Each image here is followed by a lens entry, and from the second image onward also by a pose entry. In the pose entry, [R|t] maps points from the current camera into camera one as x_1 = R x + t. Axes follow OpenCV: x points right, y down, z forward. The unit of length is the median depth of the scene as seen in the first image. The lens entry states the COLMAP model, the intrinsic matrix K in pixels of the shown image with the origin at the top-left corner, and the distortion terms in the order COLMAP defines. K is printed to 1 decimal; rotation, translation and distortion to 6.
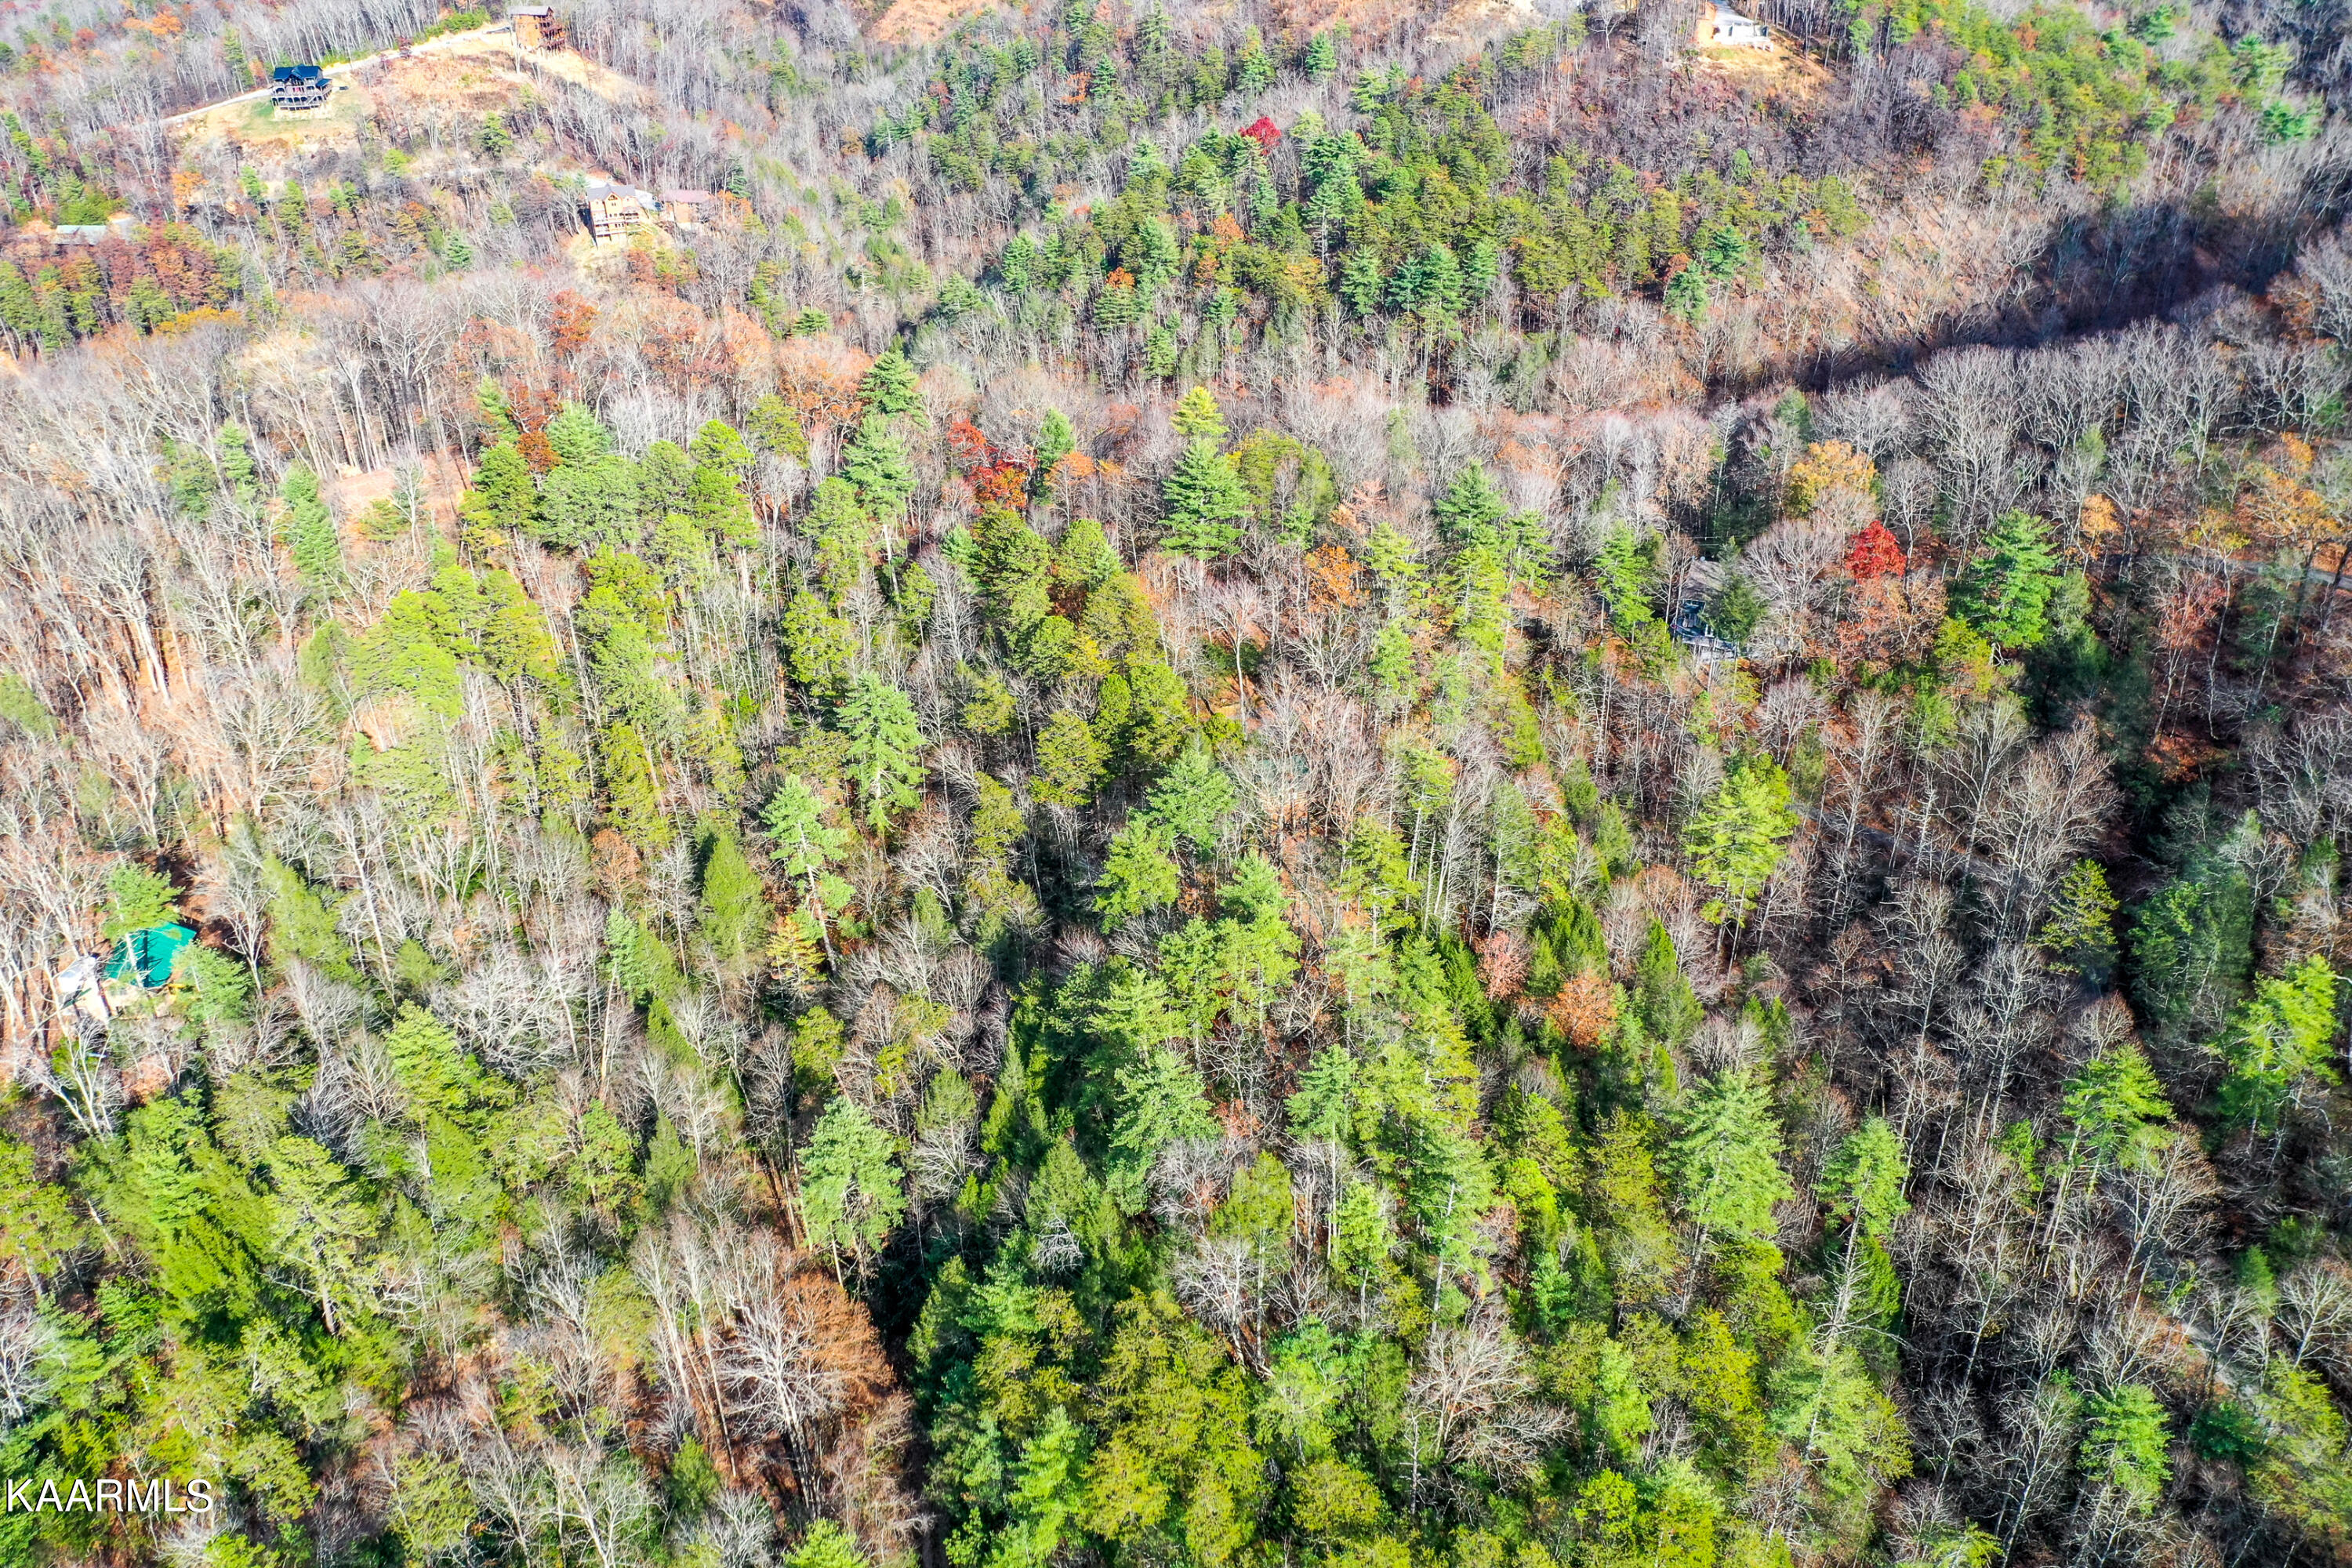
lens RADIAL K [[1854.5, 0, 1154.1], [0, 1854.5, 781.4], [0, 0, 1]] dist [0.002664, 0.001720]
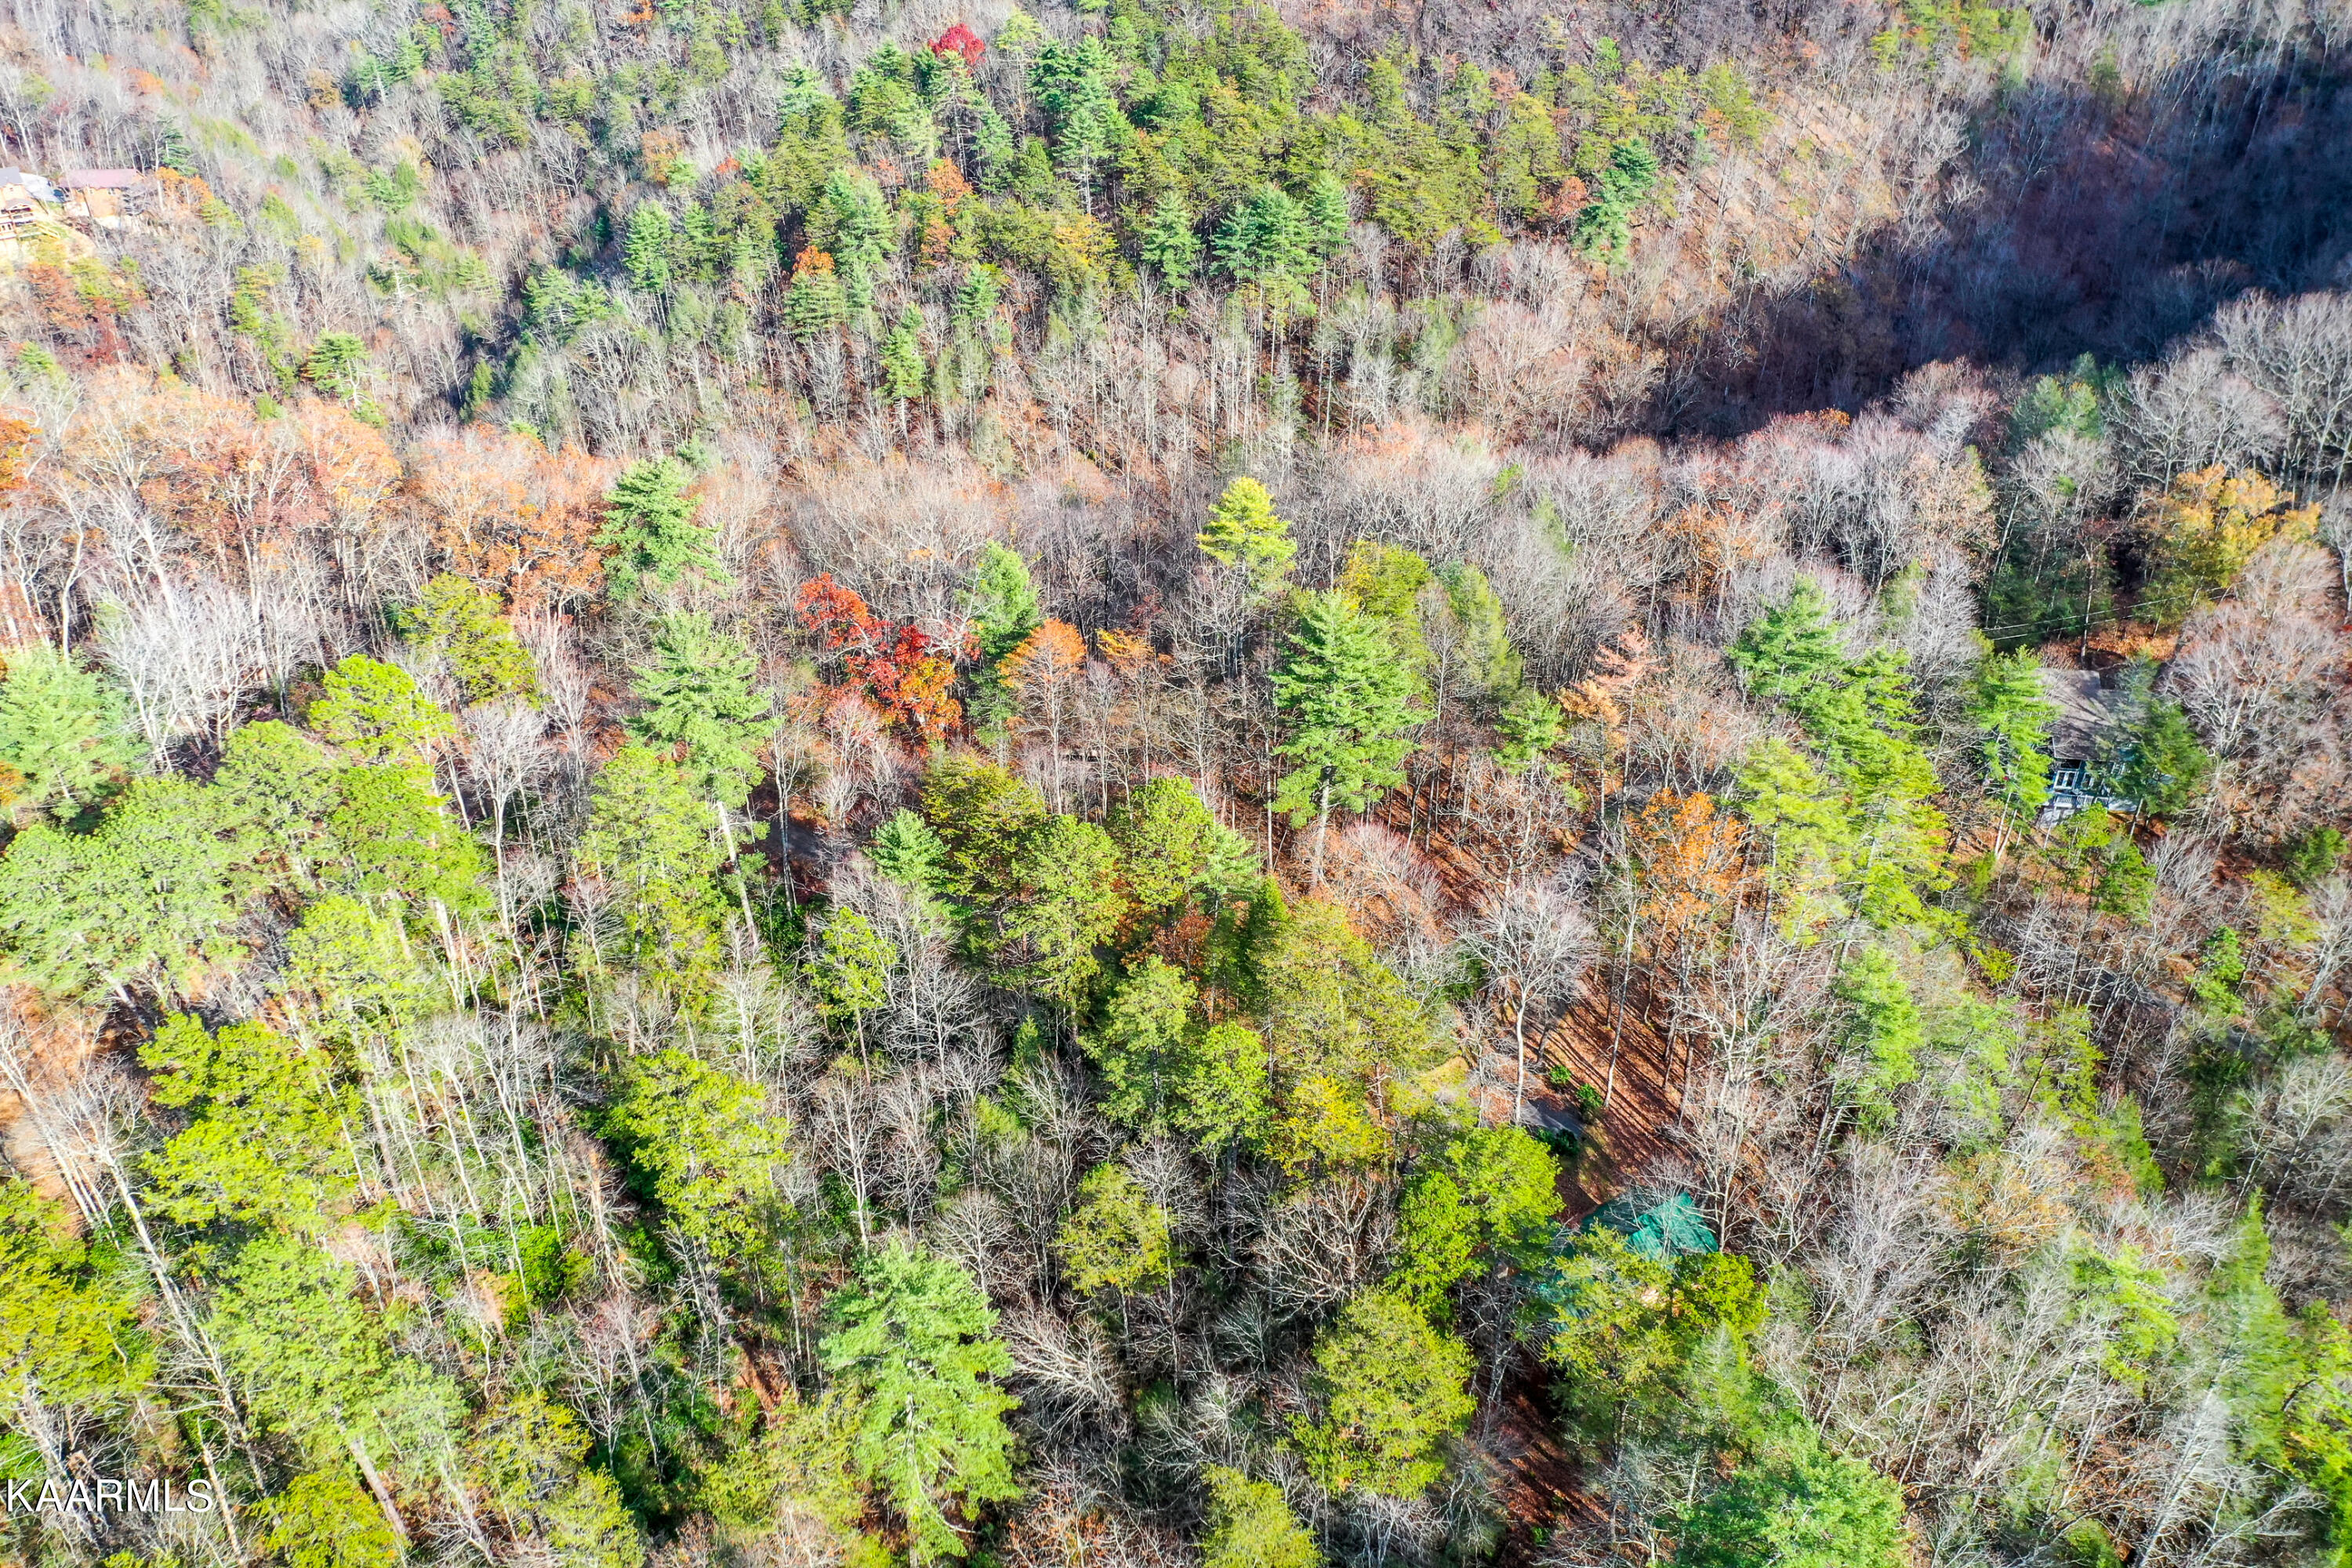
lens RADIAL K [[1854.5, 0, 1154.1], [0, 1854.5, 781.4], [0, 0, 1]] dist [0.002664, 0.001720]
pose [[0.959676, -0.141237, 0.243050, -0.093578], [0.132528, 0.989819, 0.051906, -0.094179], [-0.247907, -0.017602, 0.968624, 0.279246]]
